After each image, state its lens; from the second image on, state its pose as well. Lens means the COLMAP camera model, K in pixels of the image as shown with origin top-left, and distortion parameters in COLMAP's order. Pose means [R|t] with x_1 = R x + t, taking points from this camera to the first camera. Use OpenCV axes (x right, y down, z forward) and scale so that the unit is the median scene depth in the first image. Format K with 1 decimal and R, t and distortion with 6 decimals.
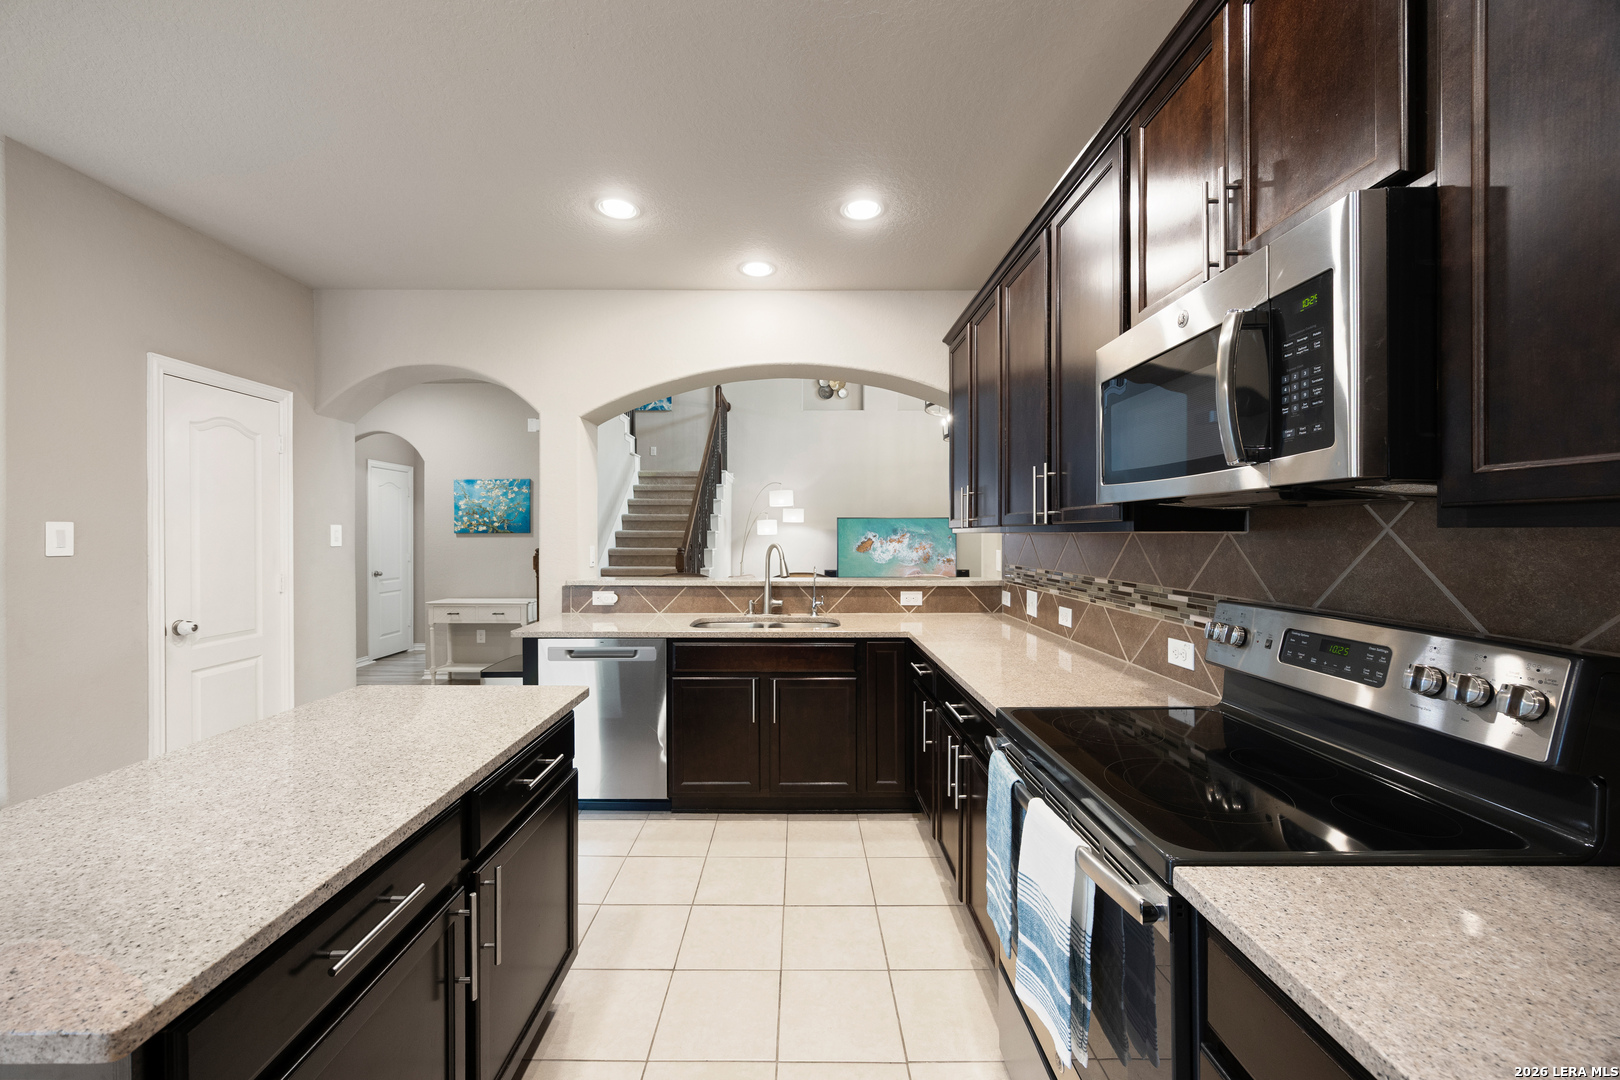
lens RADIAL K [[620.7, 0, 803.3], [0, 620.7, 534.7], [0, 0, 1]] dist [-0.001703, -0.000143]
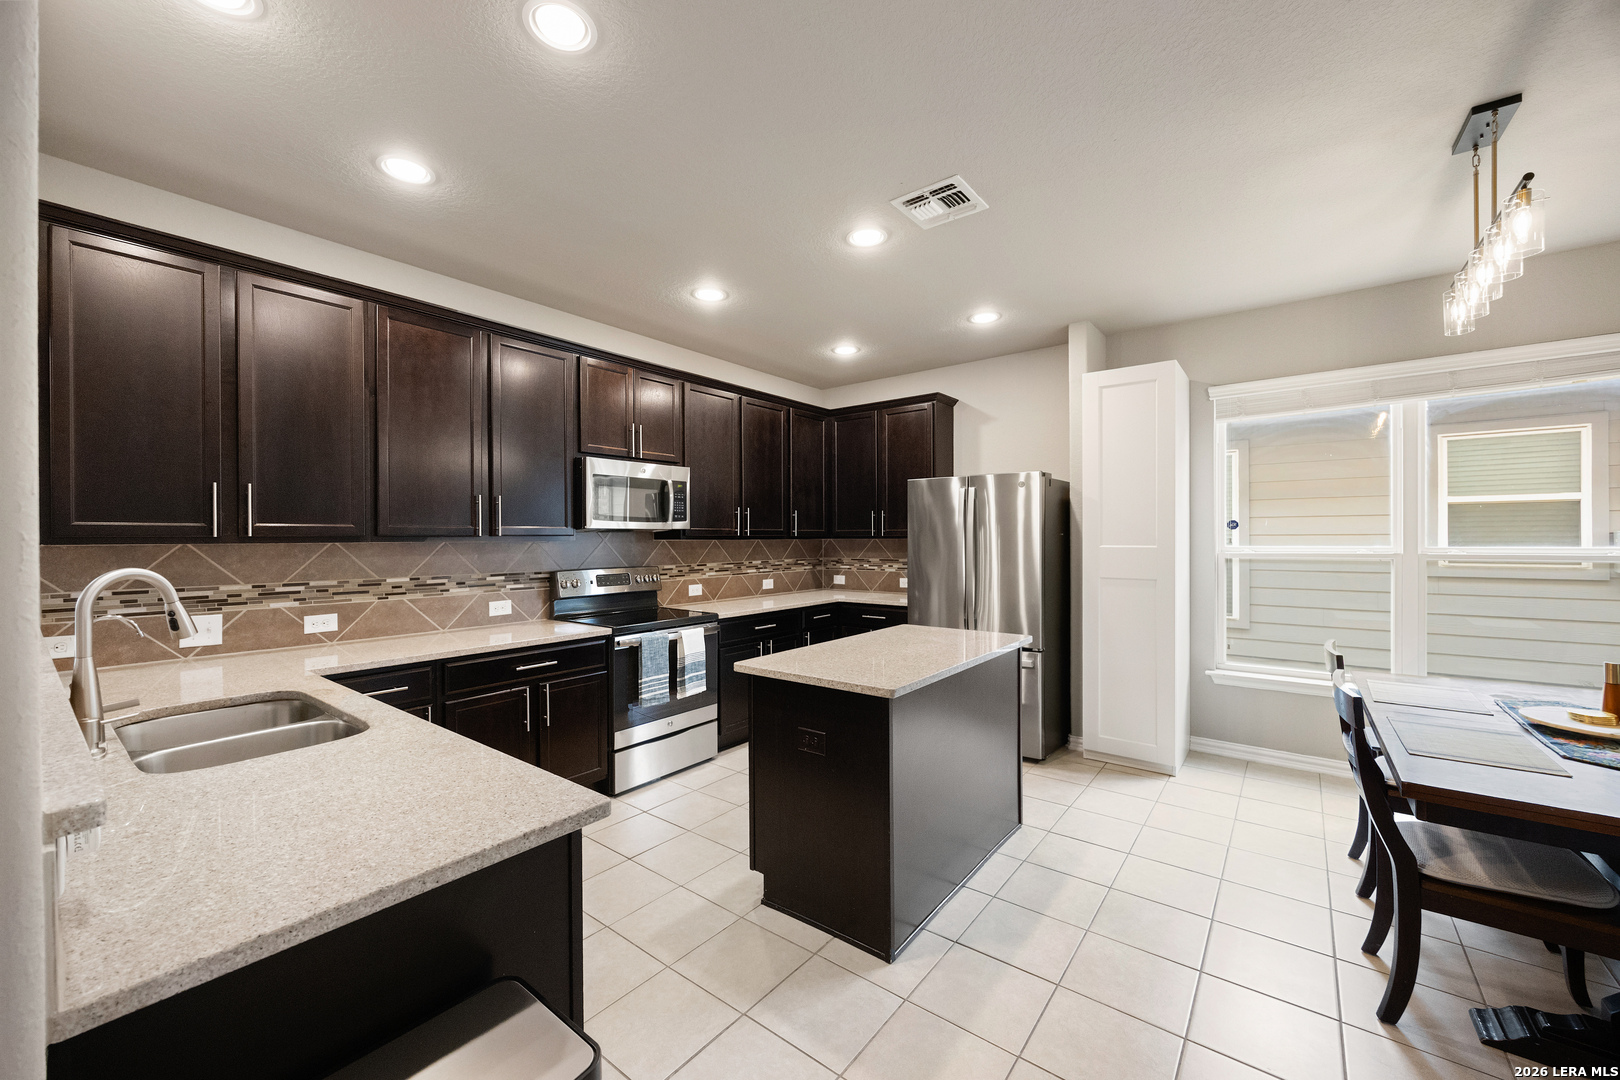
lens RADIAL K [[627.1, 0, 810.0], [0, 627.1, 540.0], [0, 0, 1]] dist [-0.000569, 0.000060]
pose [[-0.787343, 0.001456, 0.616513, -0.673152], [0.004751, 0.999982, 0.003706, -0.005729], [-0.616497, 0.005847, -0.787336, 1.026080]]
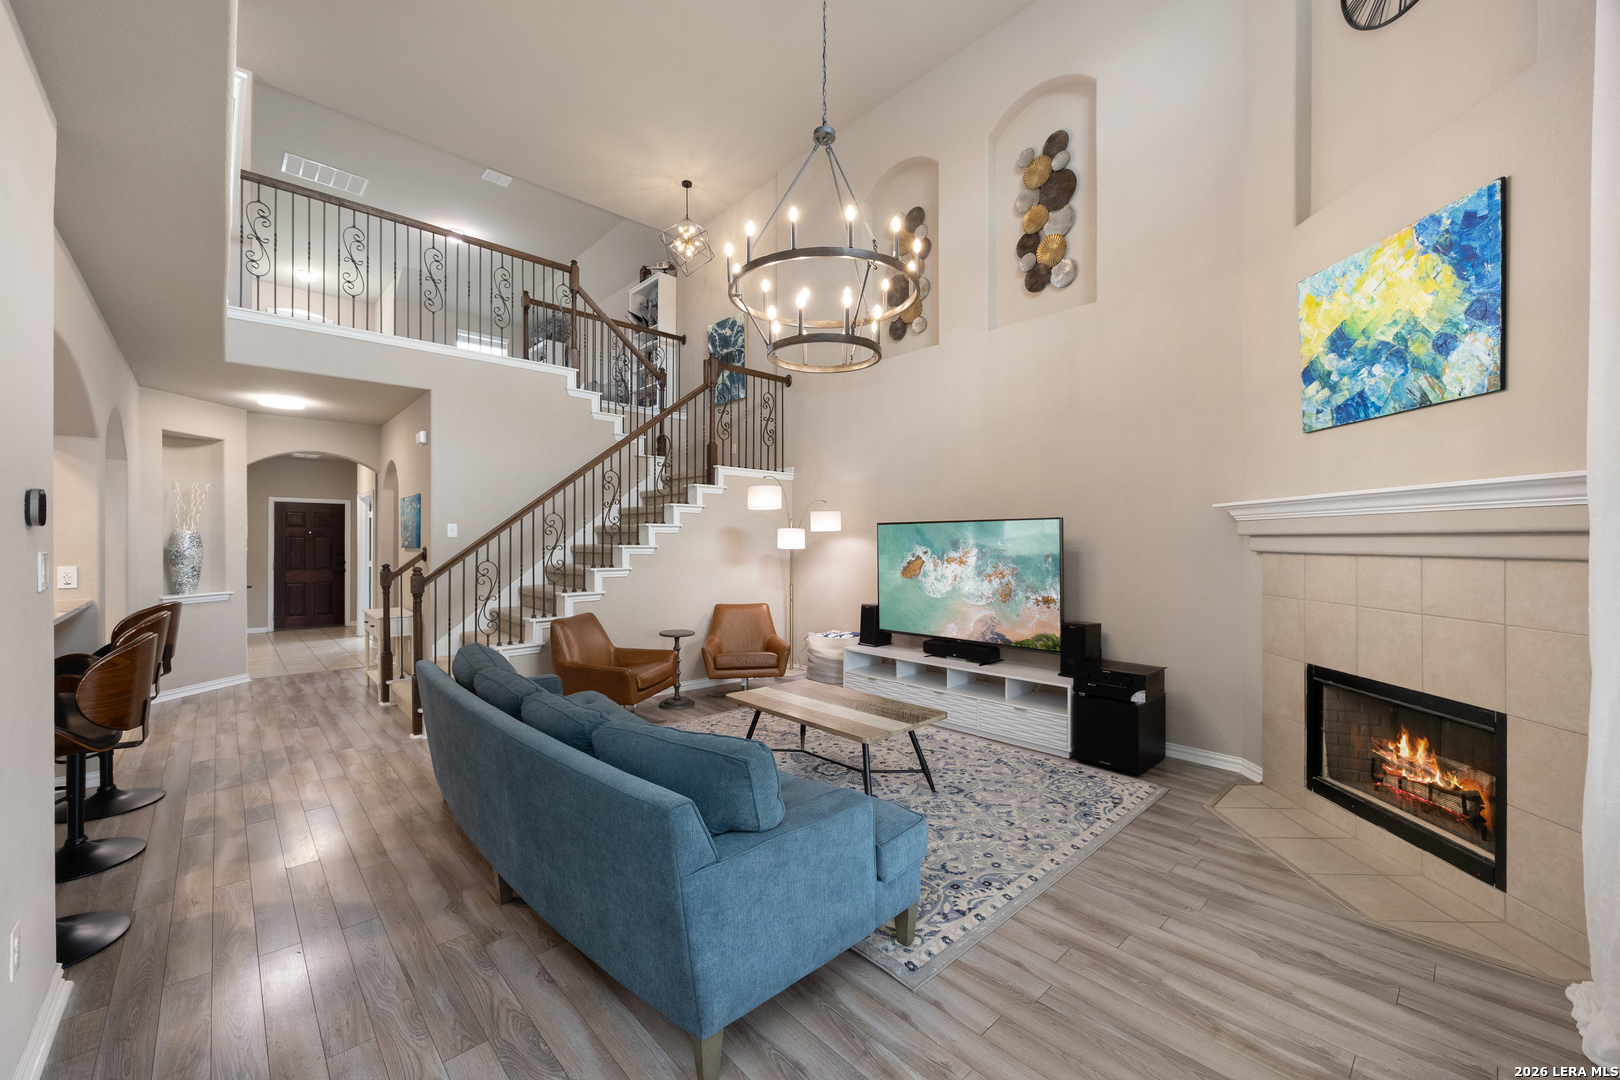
lens RADIAL K [[627.1, 0, 810.0], [0, 627.1, 540.0], [0, 0, 1]] dist [-0.000569, 0.000060]
pose [[0.679722, -0.005064, -0.733452, 1.200918], [0.004739, 0.999986, -0.002512, -0.021261], [0.733455, -0.001768, 0.679736, 1.264309]]
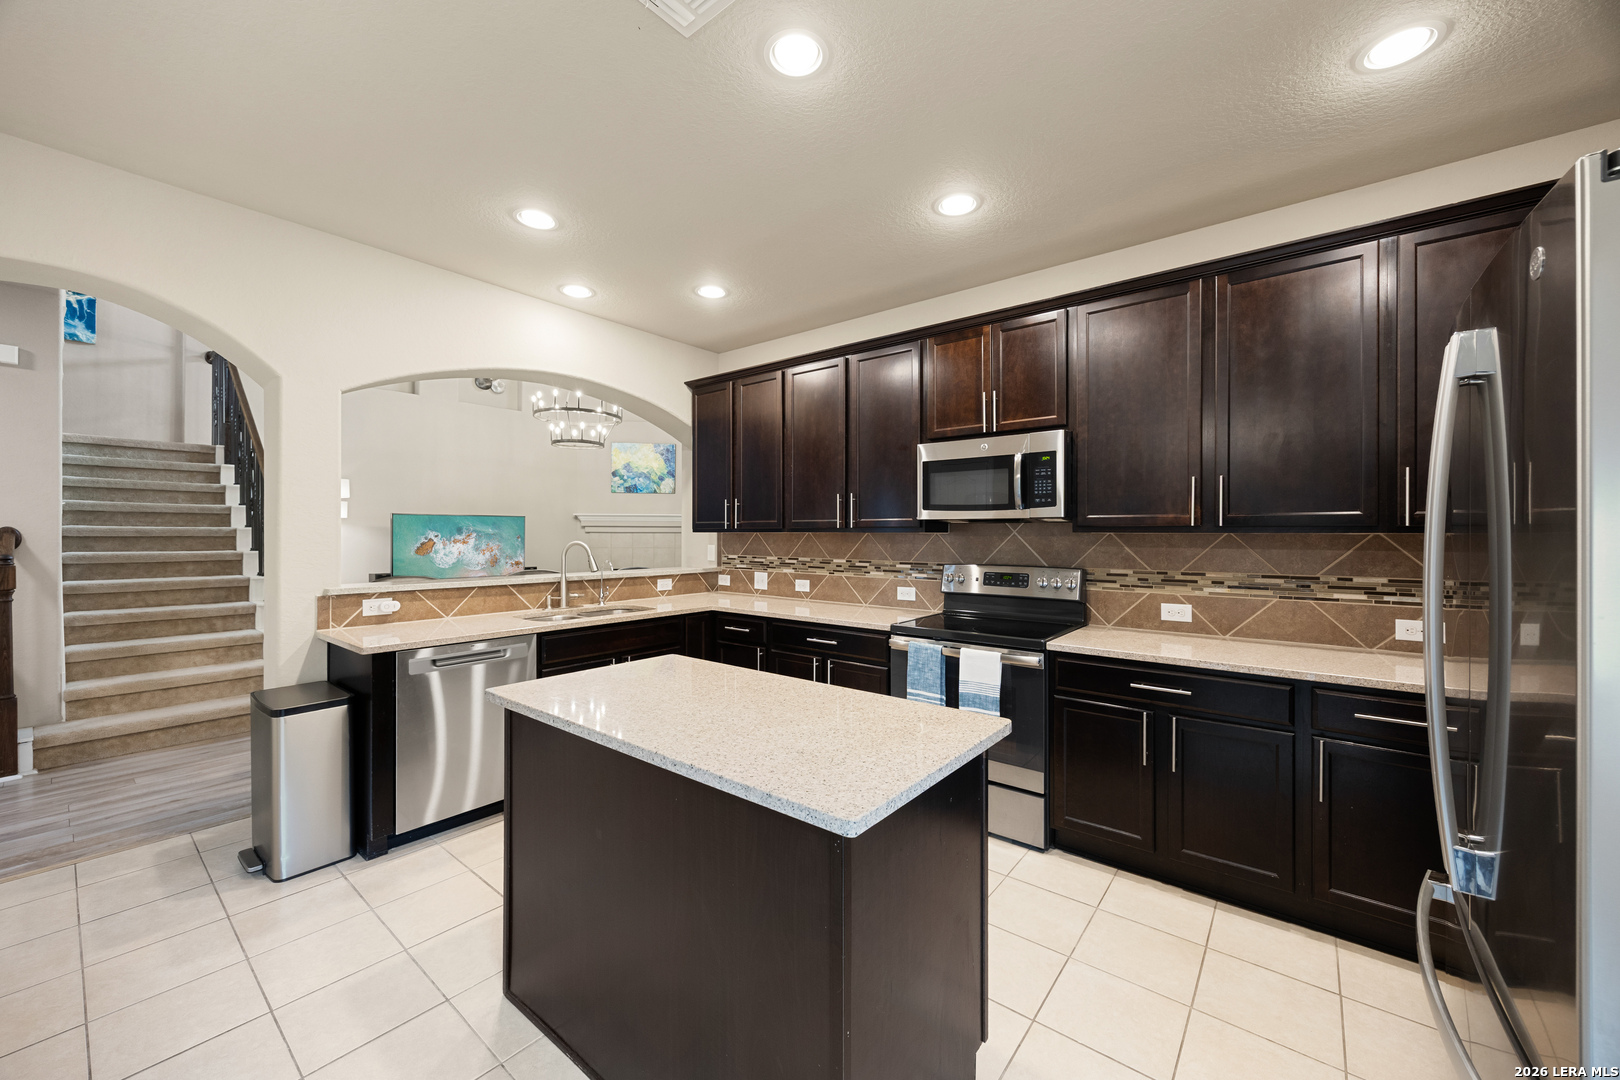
lens RADIAL K [[620.7, 0, 803.3], [0, 620.7, 534.7], [0, 0, 1]] dist [-0.001703, -0.000143]
pose [[0.635706, -0.001552, 0.771929, -0.619571], [-0.001427, 0.999994, 0.003186, -0.001866], [-0.771930, -0.003127, 0.635700, -0.005391]]
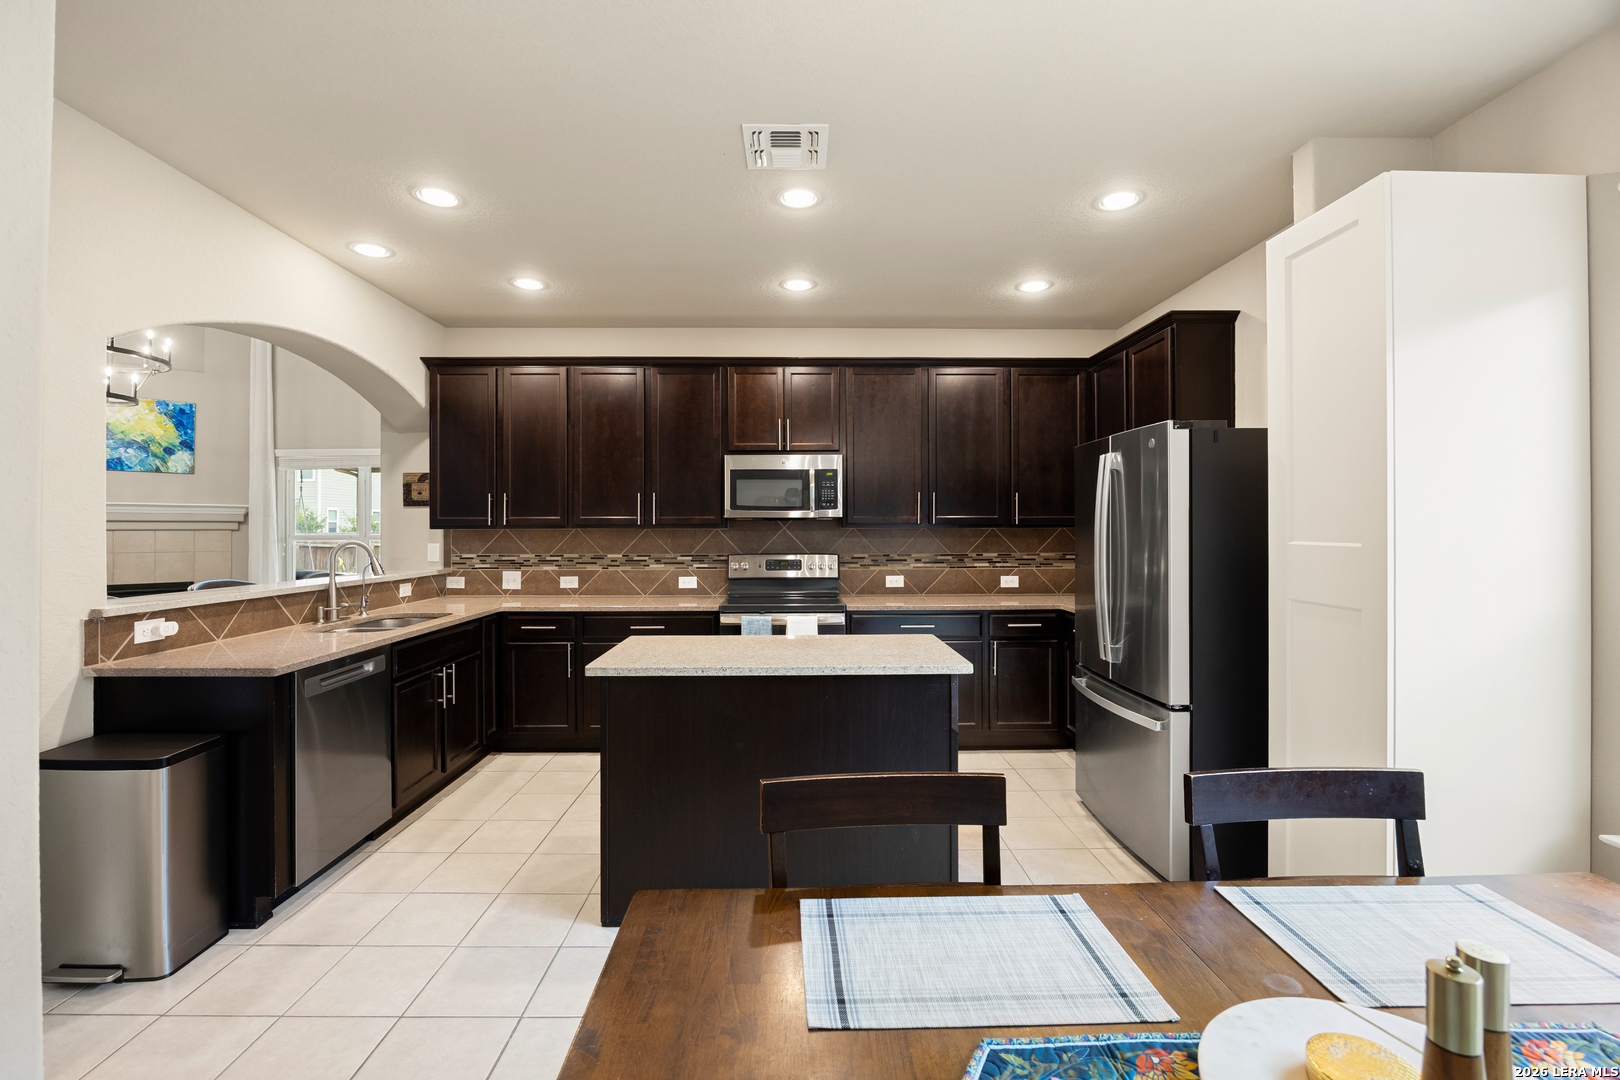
lens RADIAL K [[709.8, 0, 806.6], [0, 709.8, 525.7], [0, 0, 1]] dist [-0.020366, 0.000127]
pose [[-0.016277, 0.003003, 0.999863, -1.071379], [0.002453, 0.999993, -0.002964, -0.003072], [-0.999865, 0.002405, -0.016285, 0.333098]]
